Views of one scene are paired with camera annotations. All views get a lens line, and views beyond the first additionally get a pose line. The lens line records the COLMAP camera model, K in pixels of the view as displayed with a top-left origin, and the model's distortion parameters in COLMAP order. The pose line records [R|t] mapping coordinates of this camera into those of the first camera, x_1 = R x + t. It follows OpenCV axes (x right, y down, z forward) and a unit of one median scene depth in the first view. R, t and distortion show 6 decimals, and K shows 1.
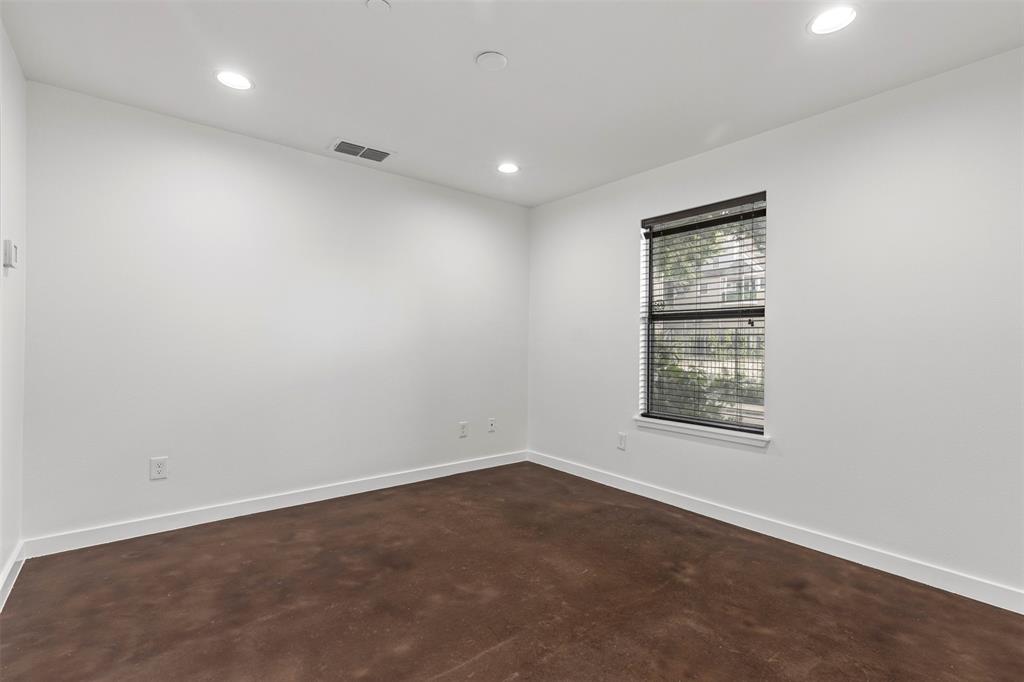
lens RADIAL K [[467.2, 0, 512.2], [0, 467.2, 344.5], [0, 0, 1]] dist [0.012581, -0.002630]
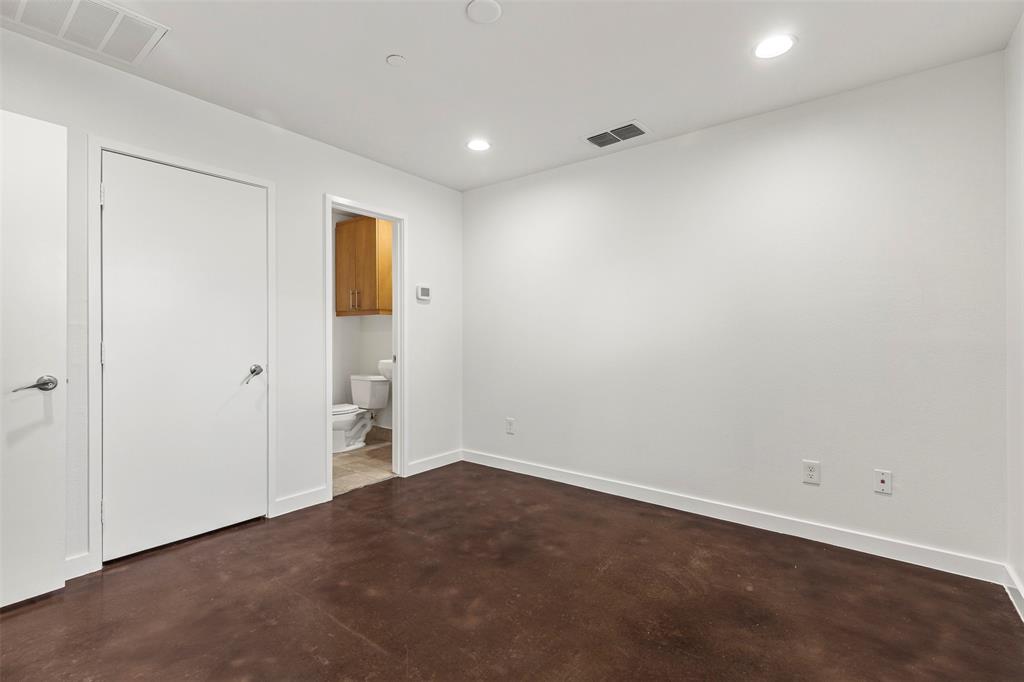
lens RADIAL K [[467.2, 0, 512.4], [0, 467.2, 337.4], [0, 0, 1]] dist [0.012581, -0.002630]
pose [[0.226272, -0.009206, -0.974021, 0.690182], [-0.001448, 0.999951, -0.009787, 0.006998], [0.974063, 0.003625, 0.226248, 0.733183]]
